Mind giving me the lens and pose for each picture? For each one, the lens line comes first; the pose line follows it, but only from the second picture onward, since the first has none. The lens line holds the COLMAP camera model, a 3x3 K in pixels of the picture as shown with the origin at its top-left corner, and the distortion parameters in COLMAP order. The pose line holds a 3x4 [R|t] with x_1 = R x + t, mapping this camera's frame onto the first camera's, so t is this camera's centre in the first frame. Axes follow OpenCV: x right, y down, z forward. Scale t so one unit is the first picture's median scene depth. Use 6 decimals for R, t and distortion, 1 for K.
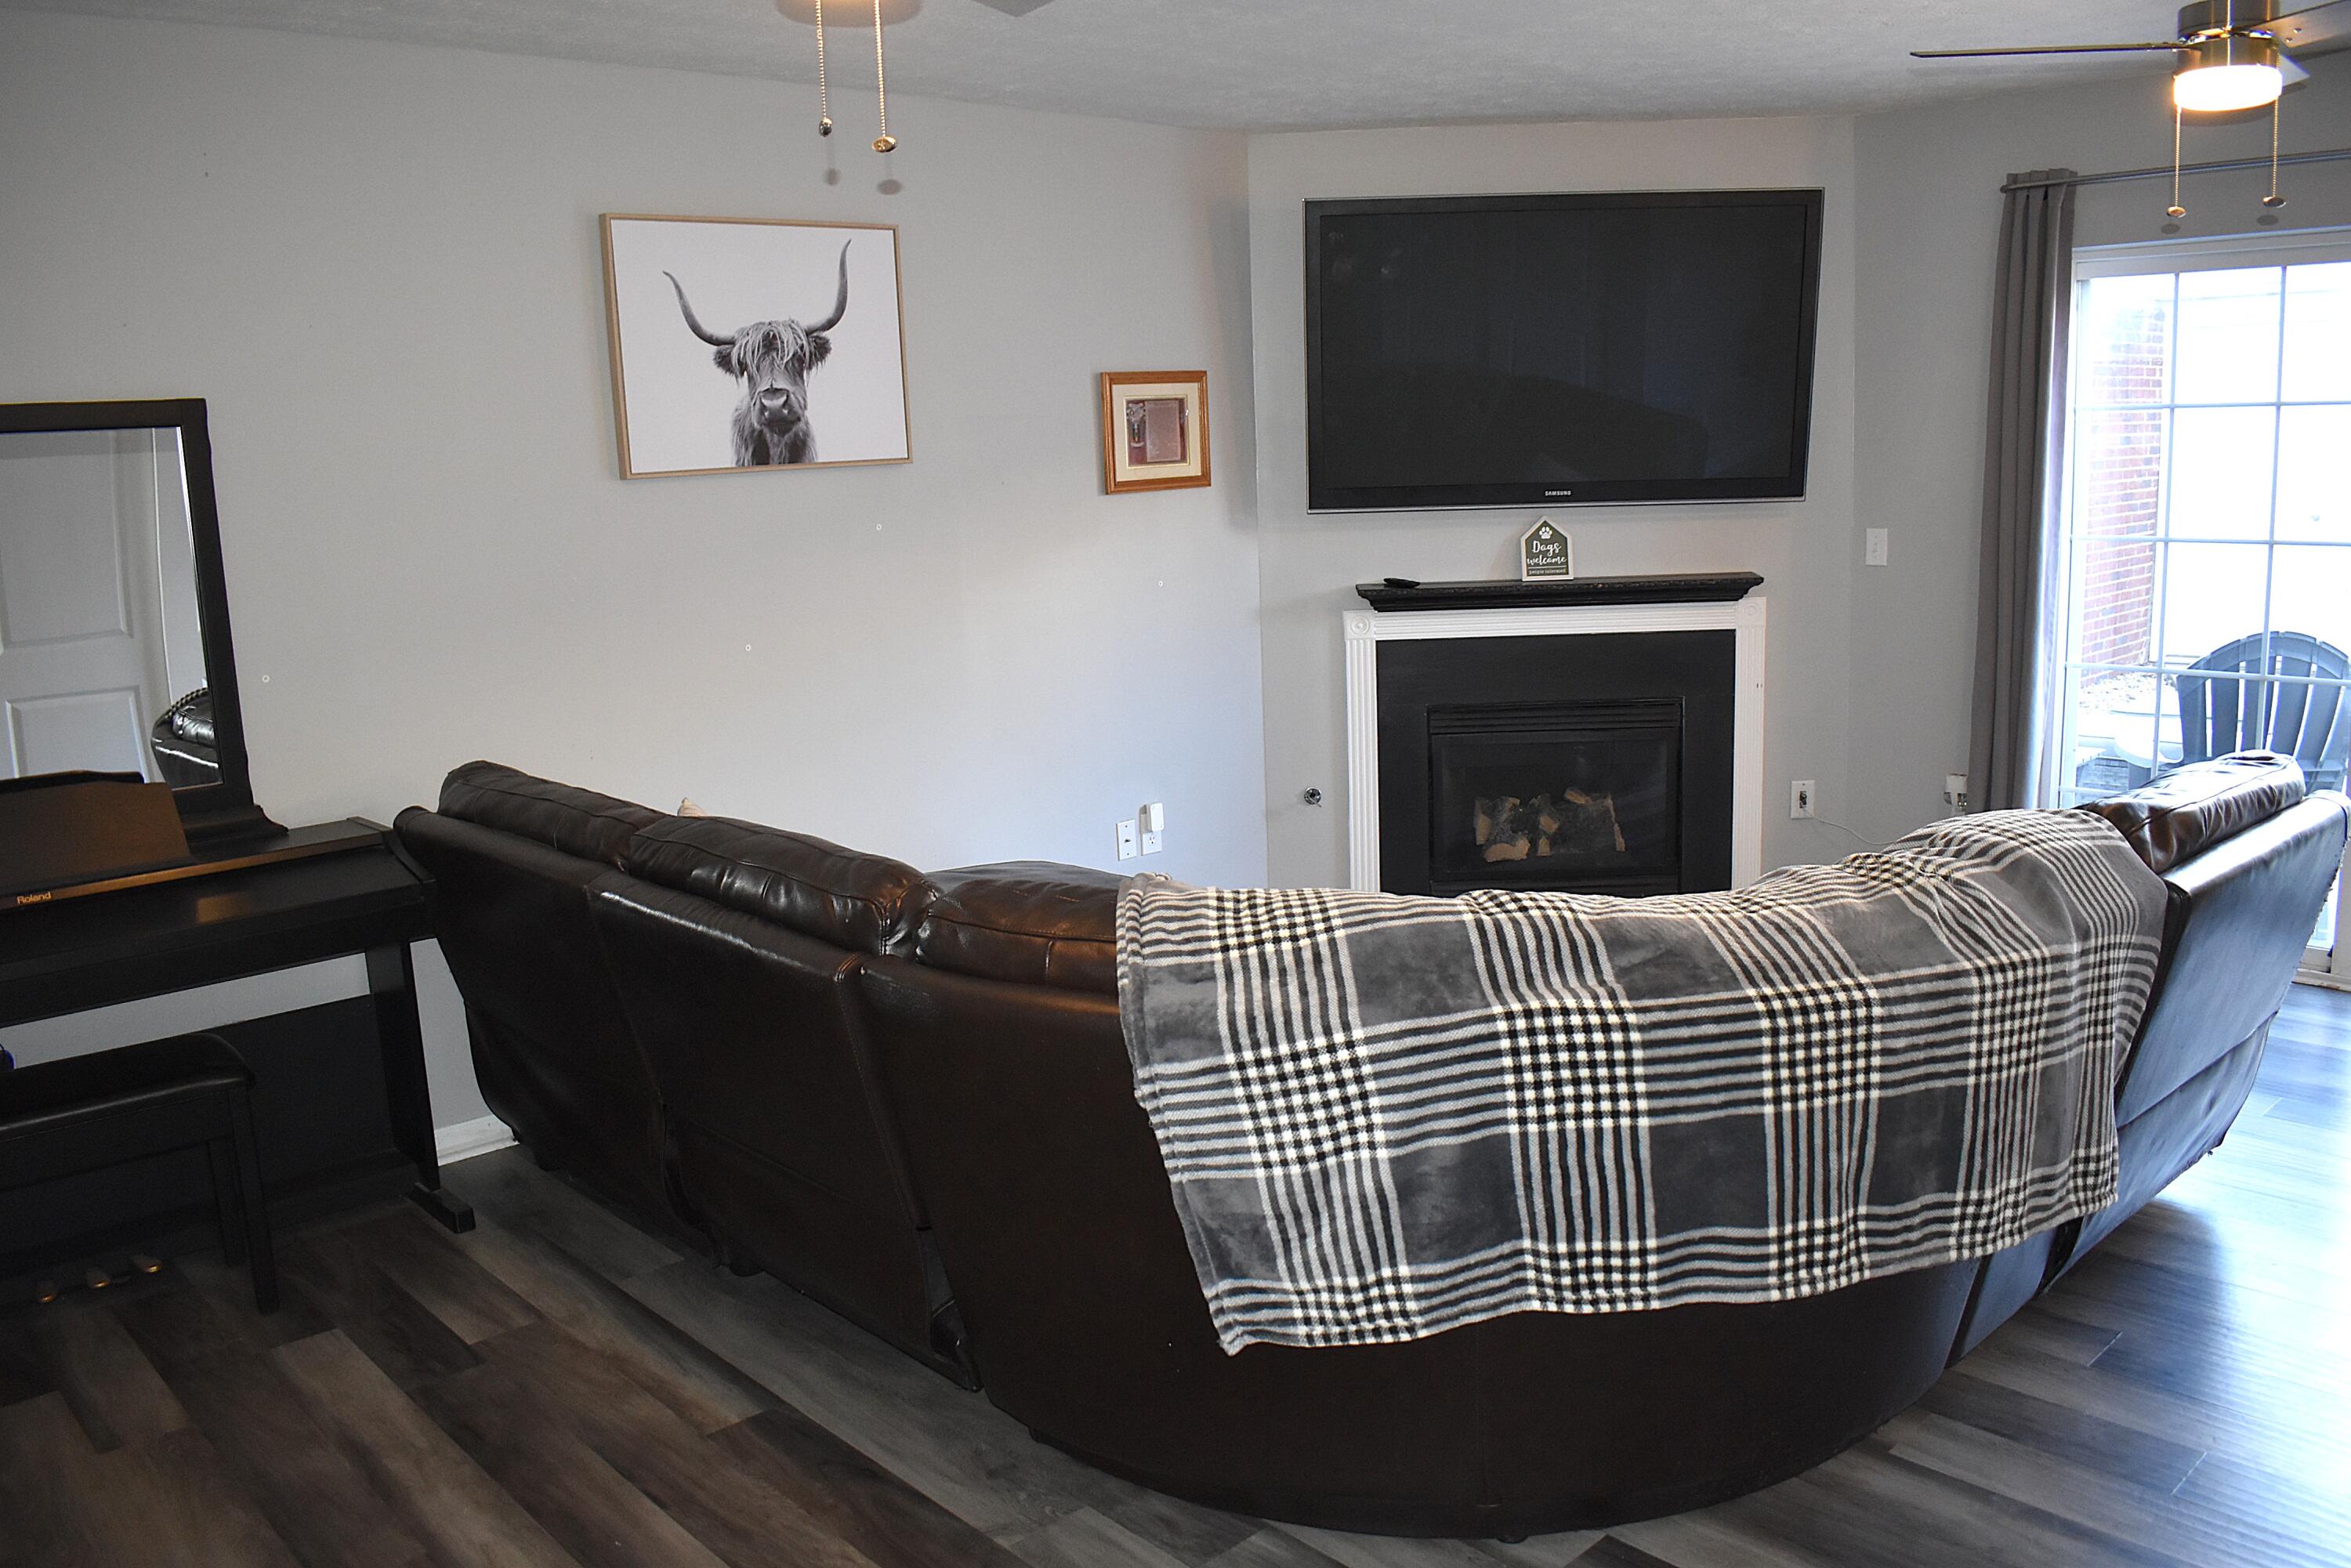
lens RADIAL K [[1832.4, 0, 1178.1], [0, 1832.4, 787.4], [0, 0, 1]] dist [-0.100145, 0.021312]
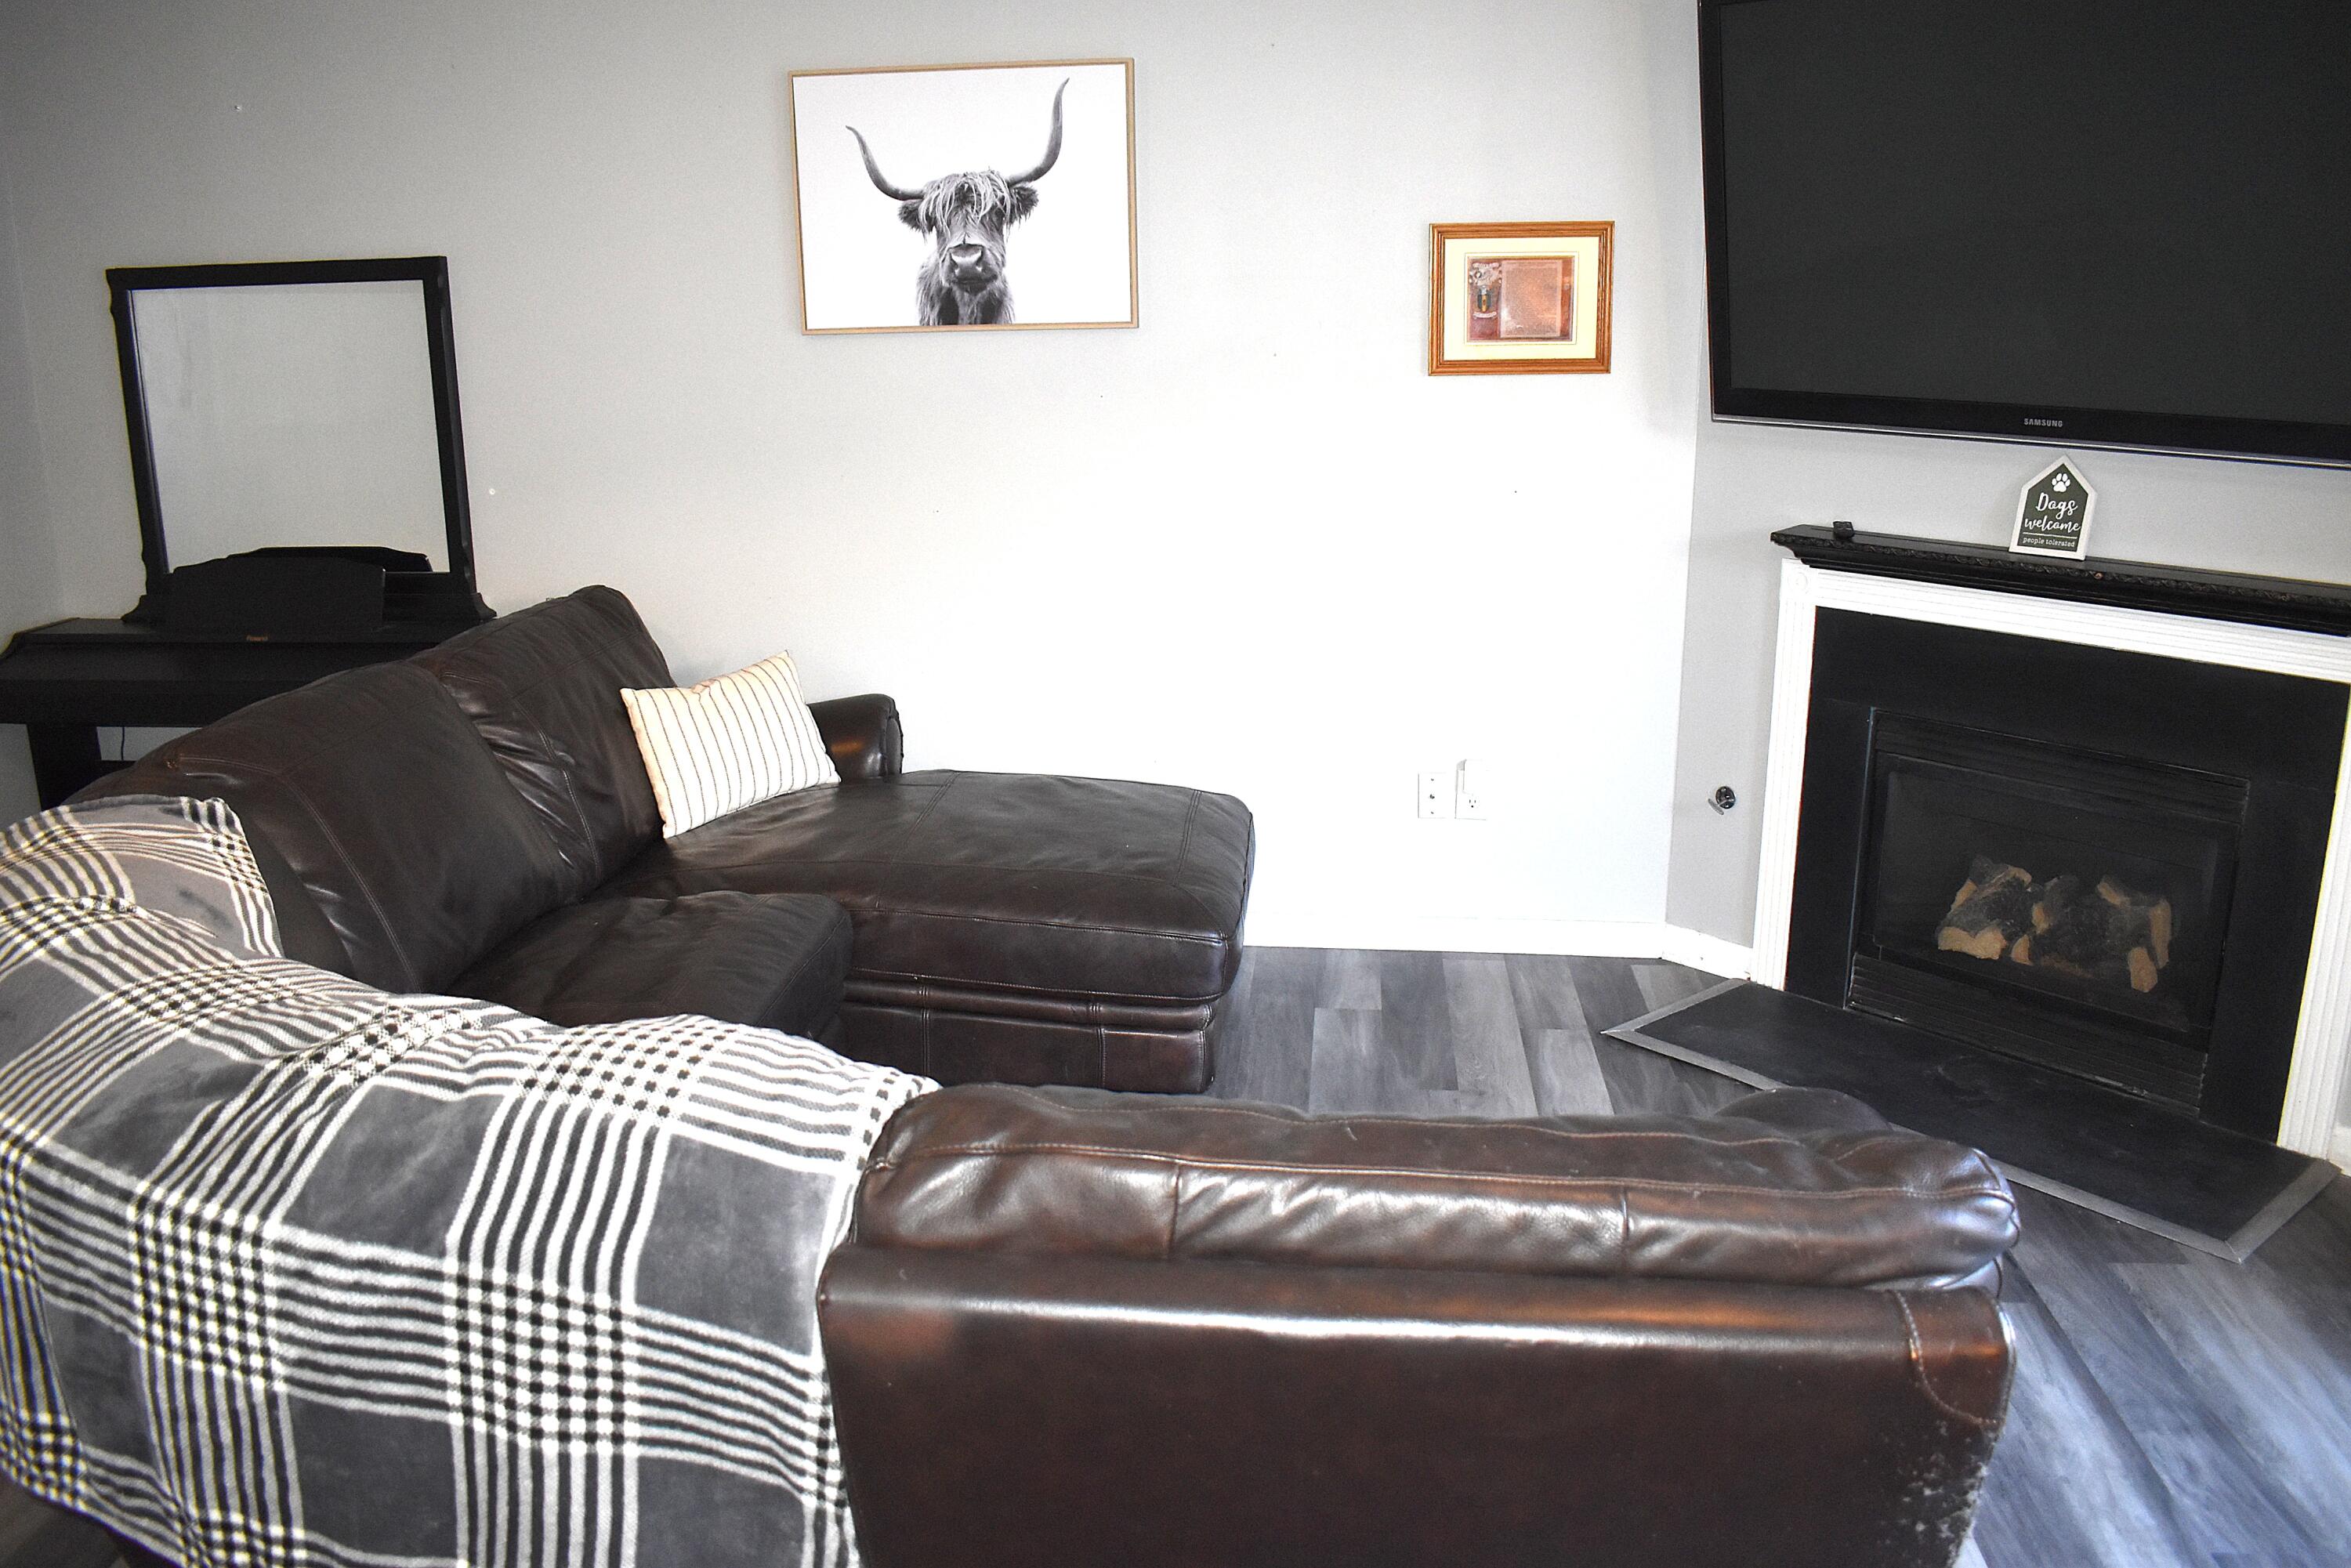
lens RADIAL K [[1832.4, 0, 1176.8], [0, 1832.4, 780.9], [0, 0, 1]] dist [-0.100145, 0.021312]
pose [[0.663984, 0.223214, -0.713653, 0.585755], [-0.152538, 0.974769, 0.162963, -0.114795], [0.732023, 0.000655, 0.681280, 0.422366]]
